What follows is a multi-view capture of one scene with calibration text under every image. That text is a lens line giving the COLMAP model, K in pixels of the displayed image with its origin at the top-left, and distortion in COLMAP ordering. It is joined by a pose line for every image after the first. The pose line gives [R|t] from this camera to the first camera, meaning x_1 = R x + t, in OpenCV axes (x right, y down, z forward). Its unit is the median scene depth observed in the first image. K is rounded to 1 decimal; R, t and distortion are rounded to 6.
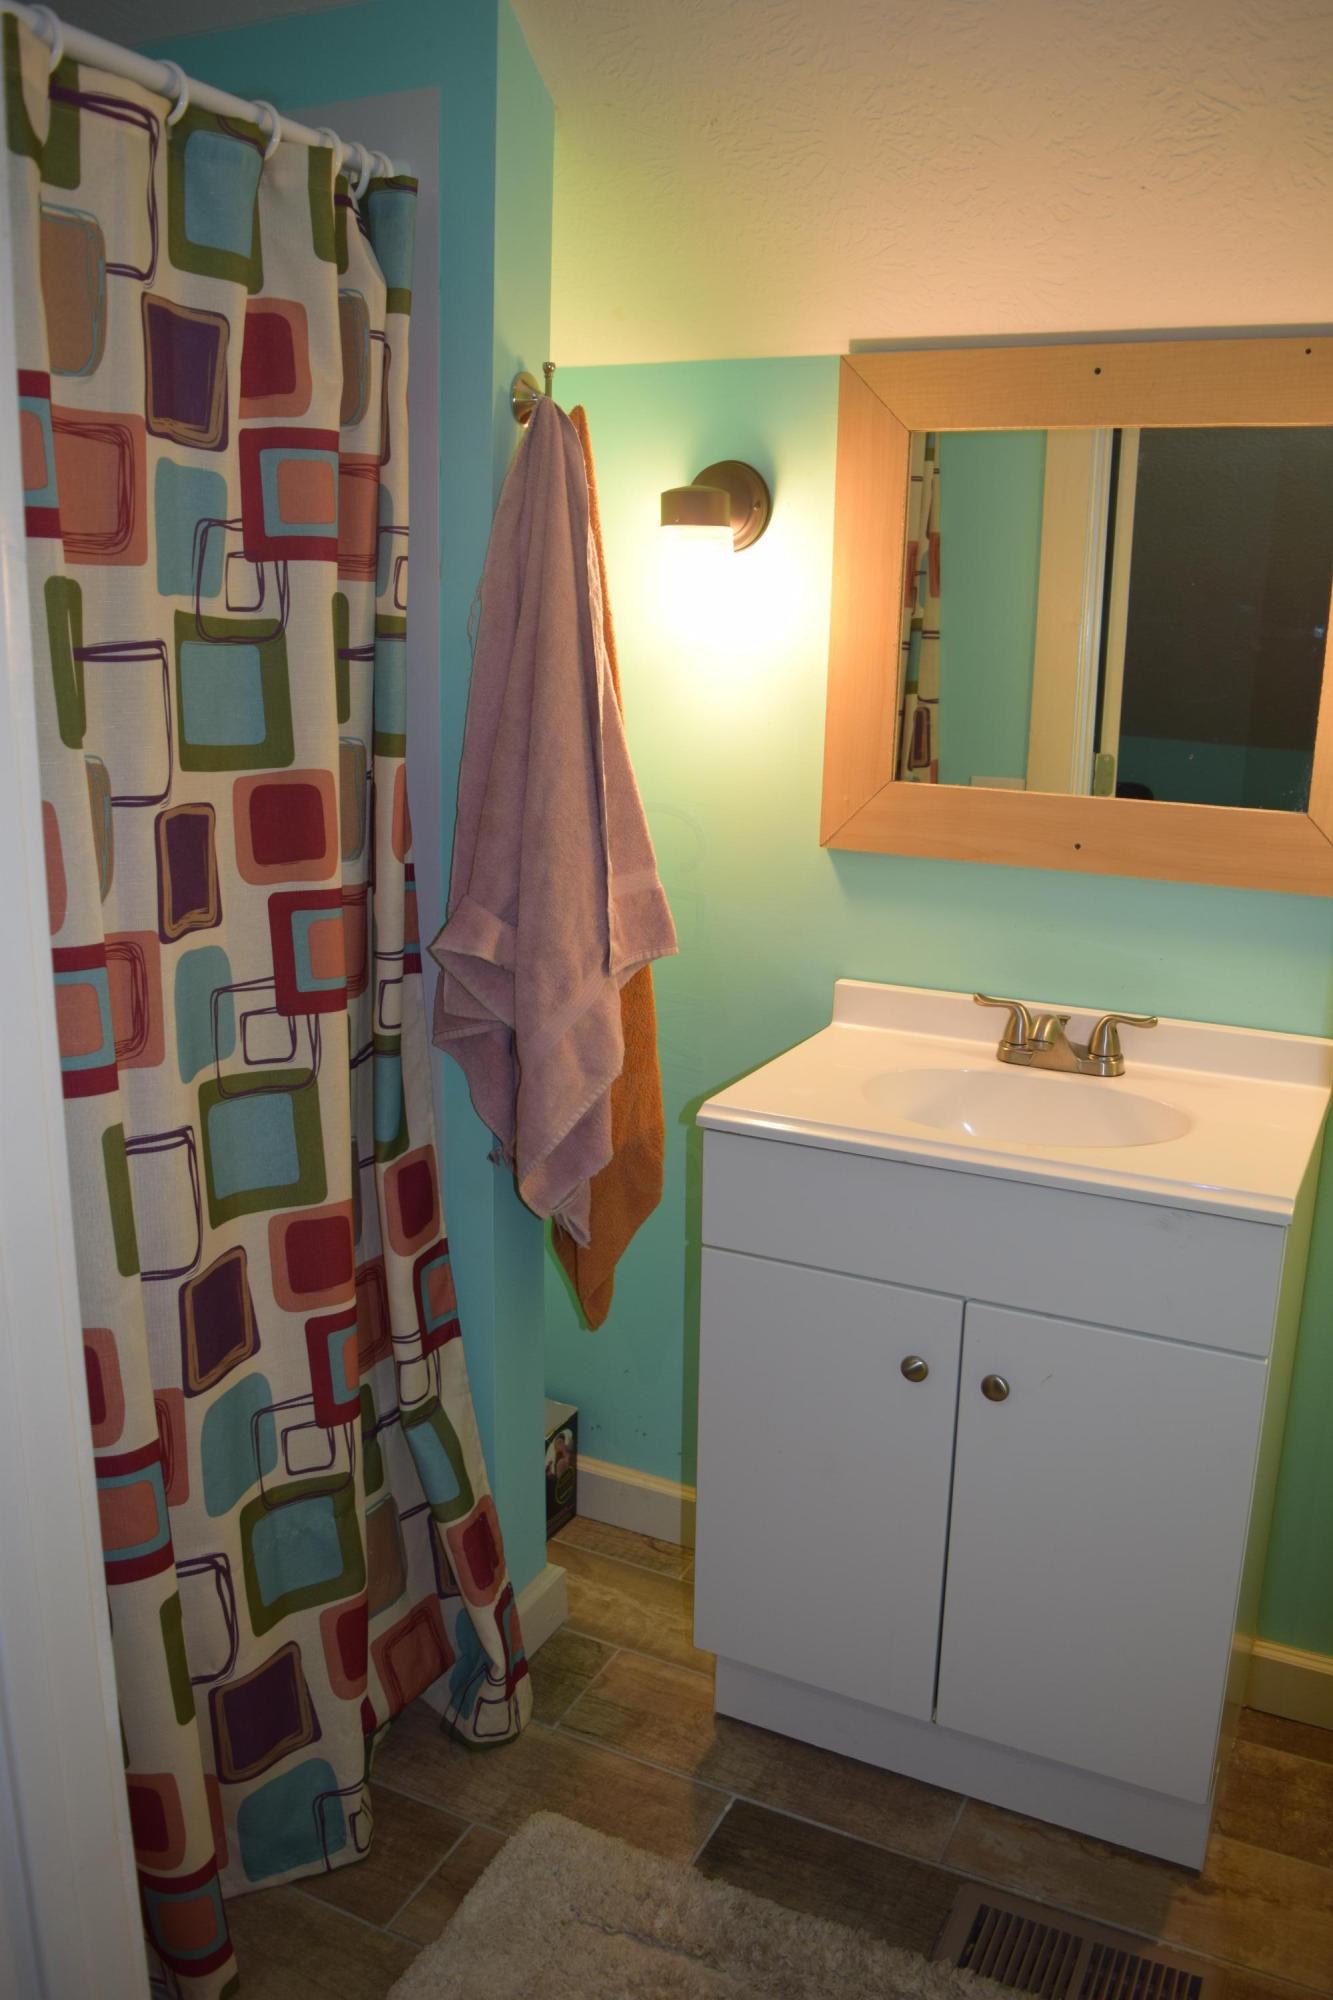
lens RADIAL K [[1571.3, 0, 673.4], [0, 1571.3, 999.6], [0, 0, 1]] dist [-0.092500, 0.020602]
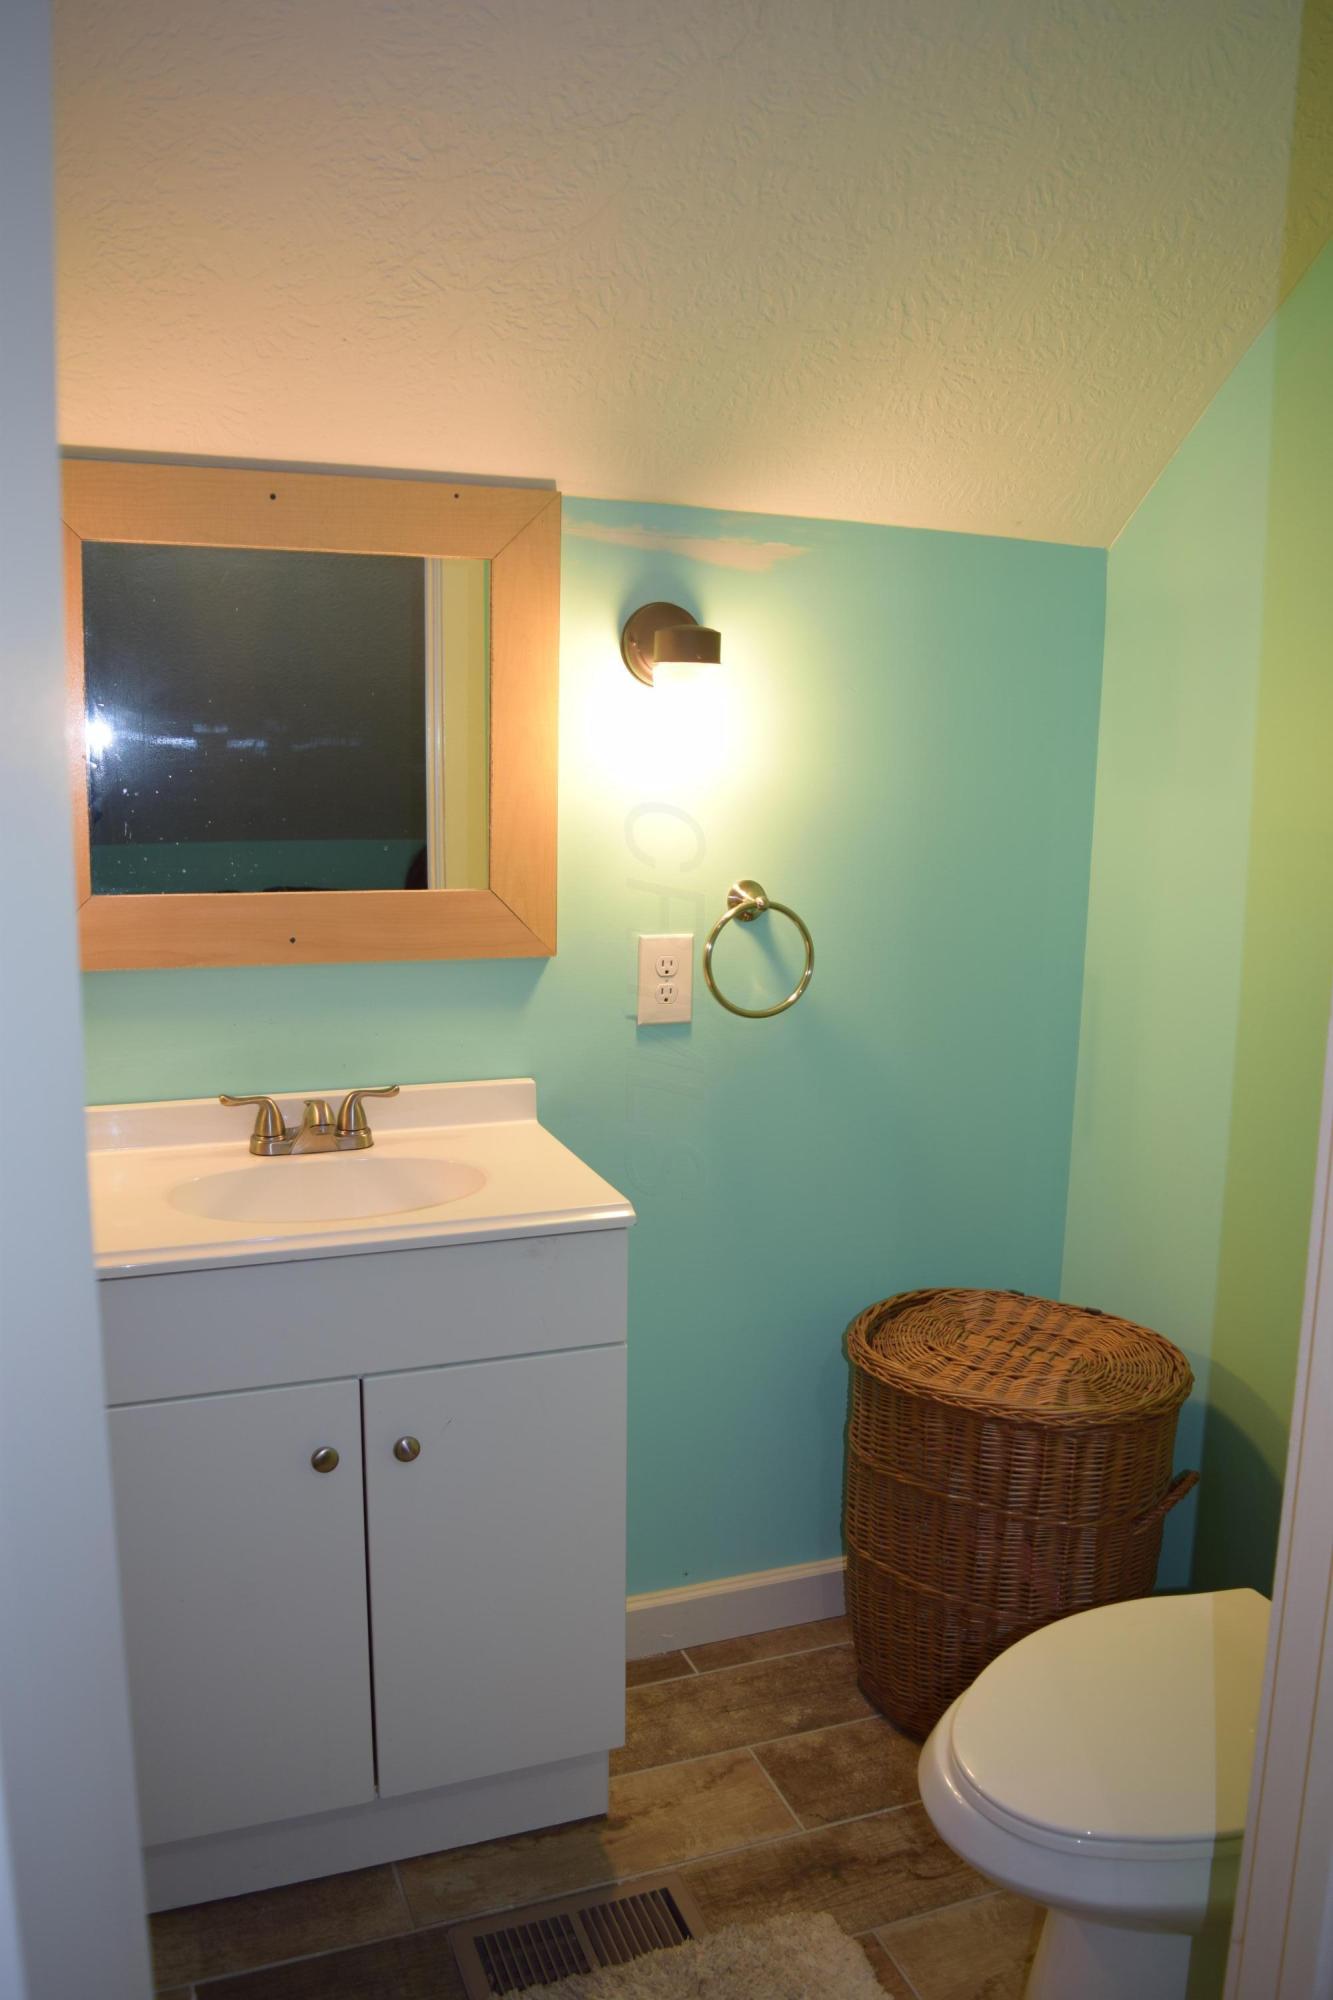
lens RADIAL K [[1571.3, 0, 677.5], [0, 1571.3, 998.9], [0, 0, 1]] dist [-0.092500, 0.020602]
pose [[0.669441, -0.127765, 0.731796, -0.357922], [0.172247, 0.984949, 0.014393, -0.030818], [-0.722620, 0.116415, 0.681372, 0.101431]]
